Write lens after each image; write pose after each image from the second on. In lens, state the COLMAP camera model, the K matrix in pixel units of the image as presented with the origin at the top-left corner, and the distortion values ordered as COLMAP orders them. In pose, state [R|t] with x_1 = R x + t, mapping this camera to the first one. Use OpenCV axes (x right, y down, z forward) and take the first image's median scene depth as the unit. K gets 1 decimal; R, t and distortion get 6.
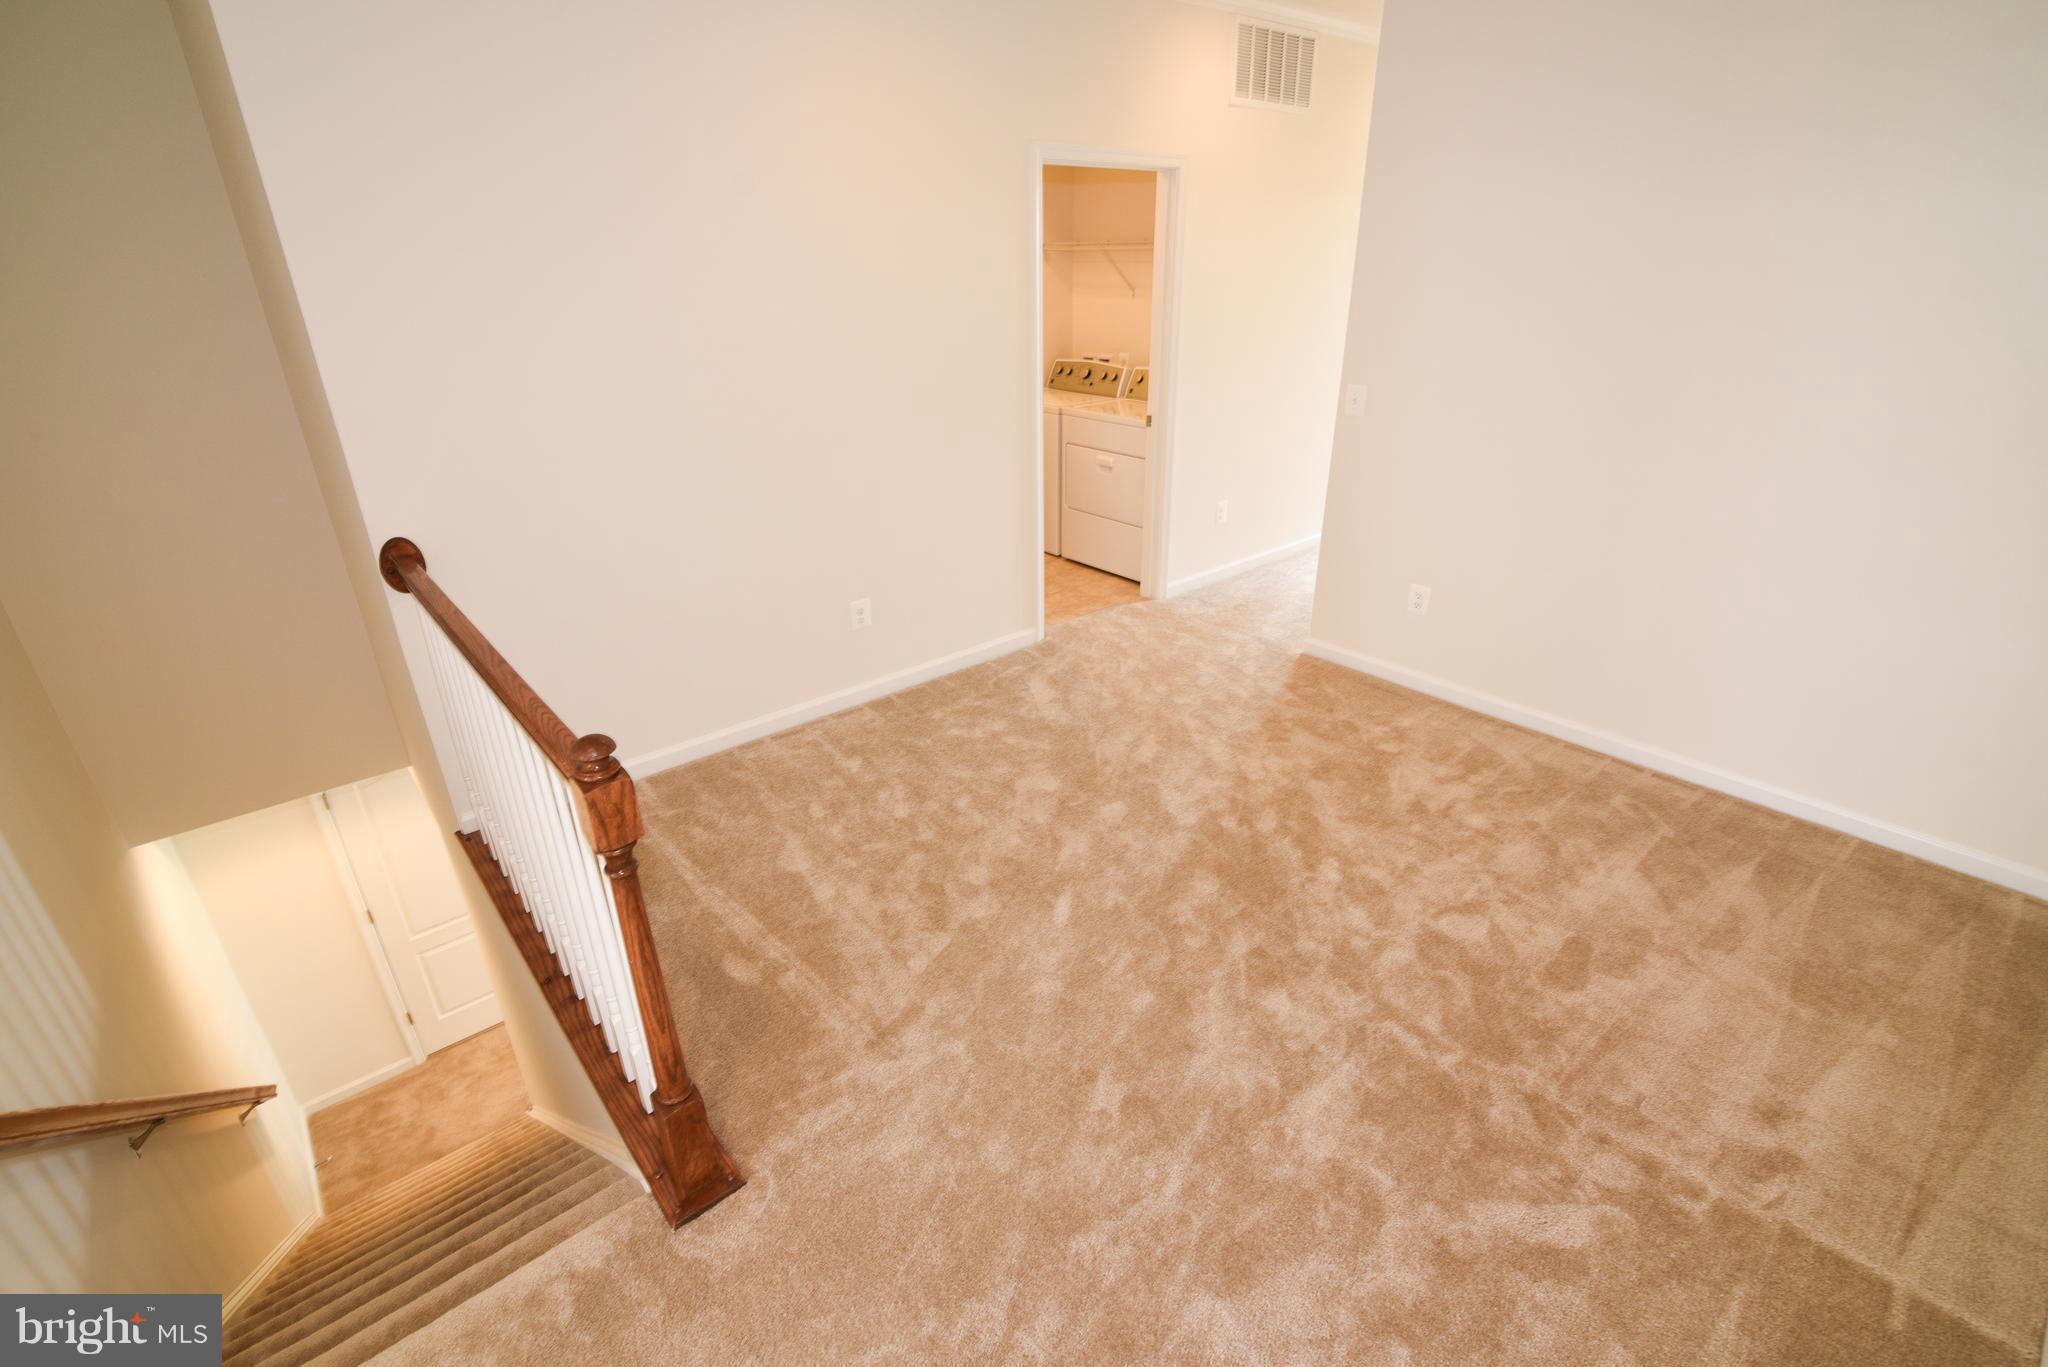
lens RADIAL K [[936.9, 0, 1026.4], [0, 936.9, 682.4], [0, 0, 1]] dist [-0.021422, 0.001680]
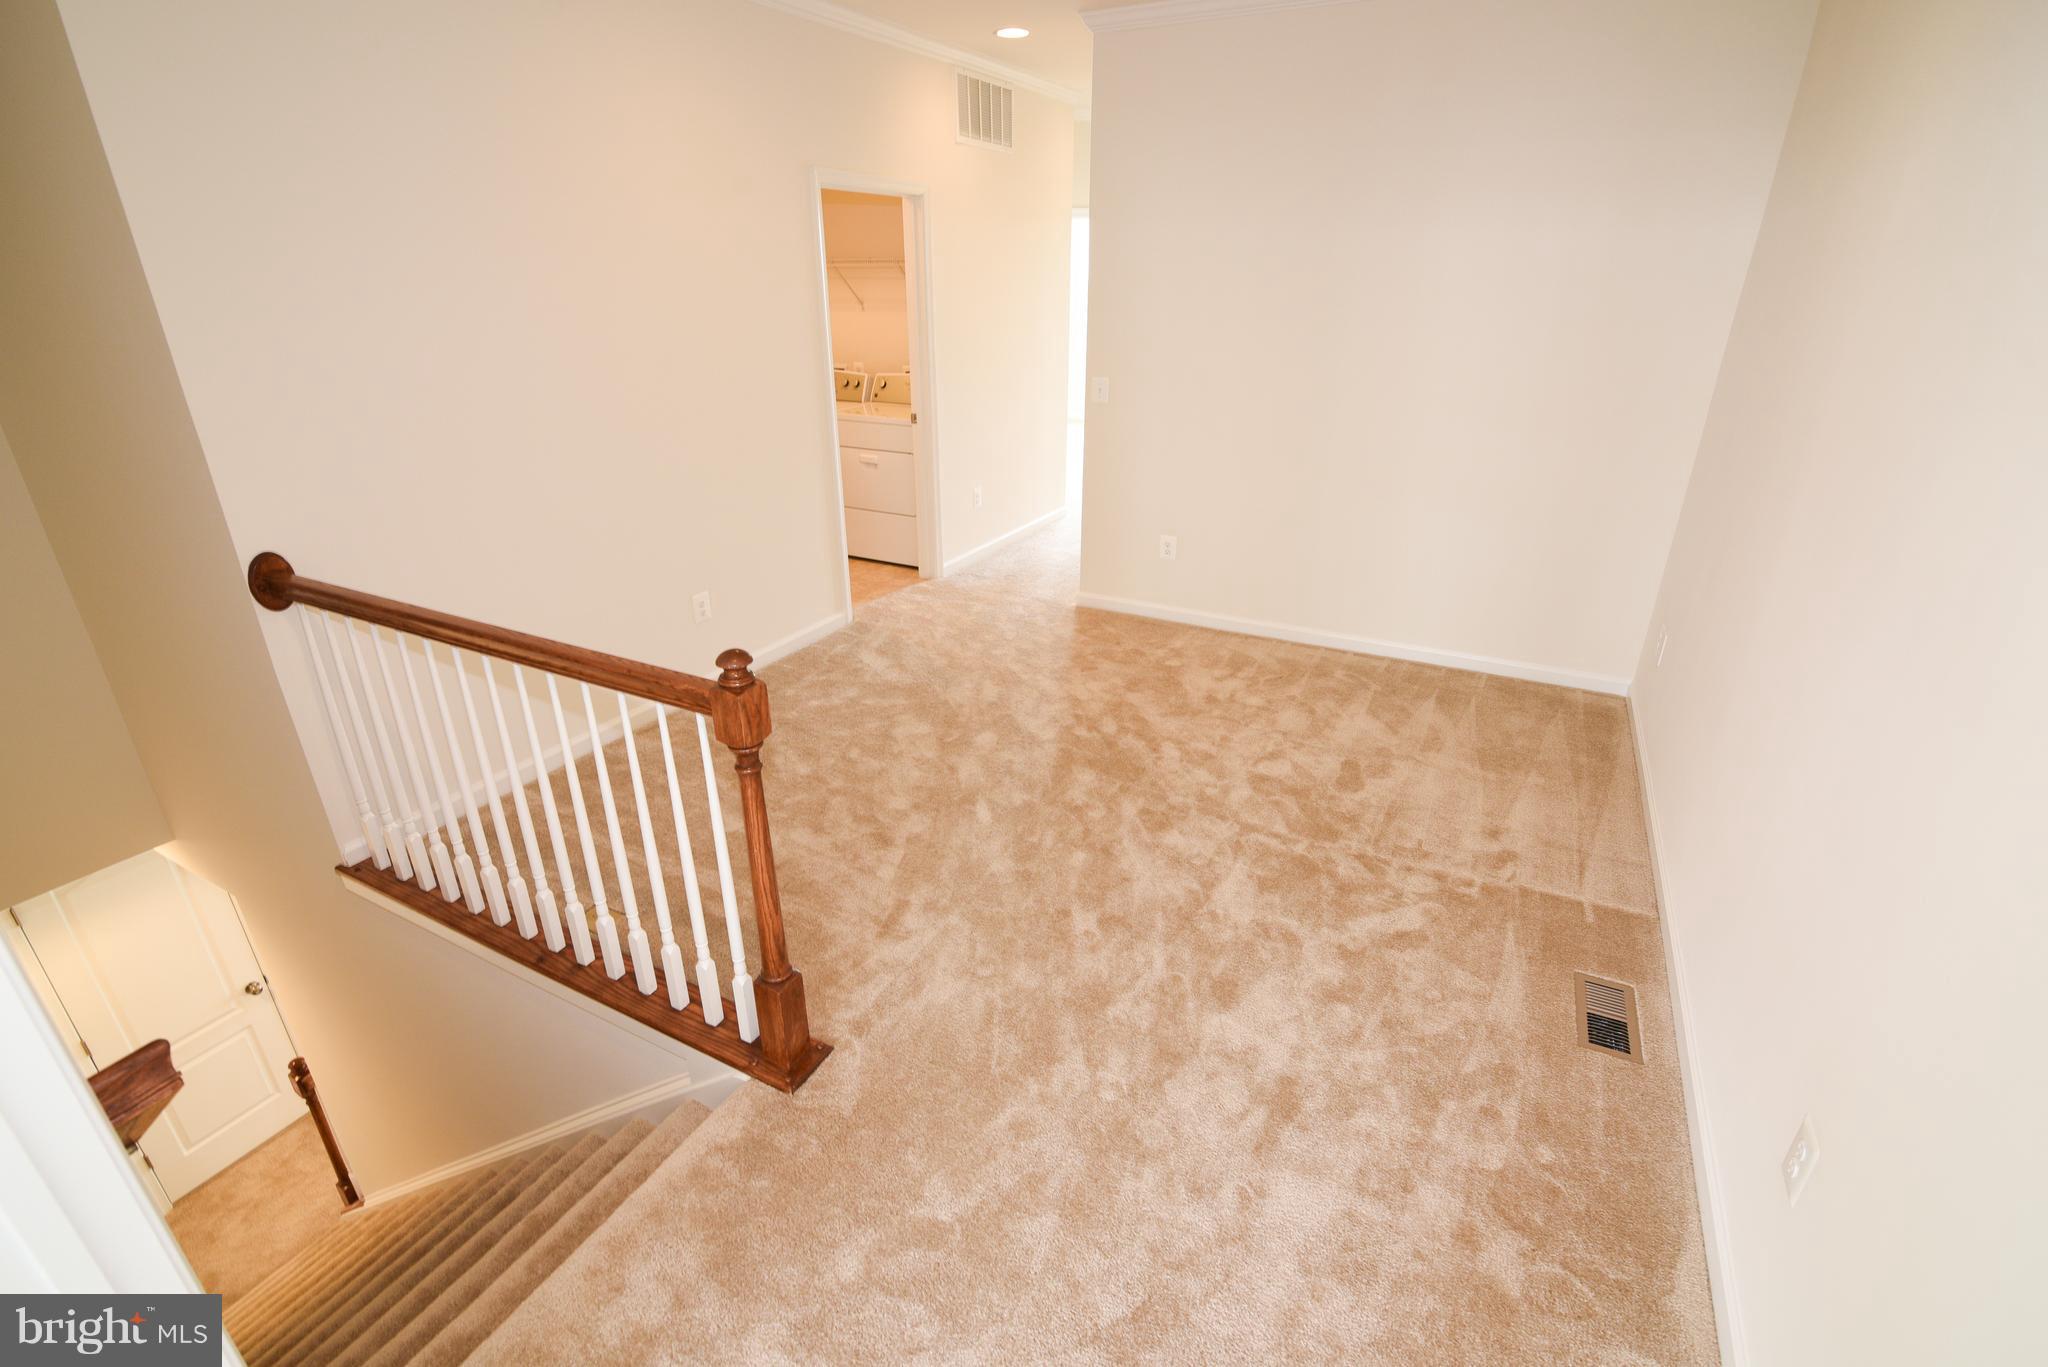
lens RADIAL K [[936.9, 0, 1022.2], [0, 936.9, 684.5], [0, 0, 1]] dist [-0.021422, 0.001680]
pose [[0.931085, -0.135906, 0.338542, -0.276431], [0.142458, 0.989785, 0.005546, 0.076722], [-0.335838, 0.043064, 0.940935, -0.131970]]
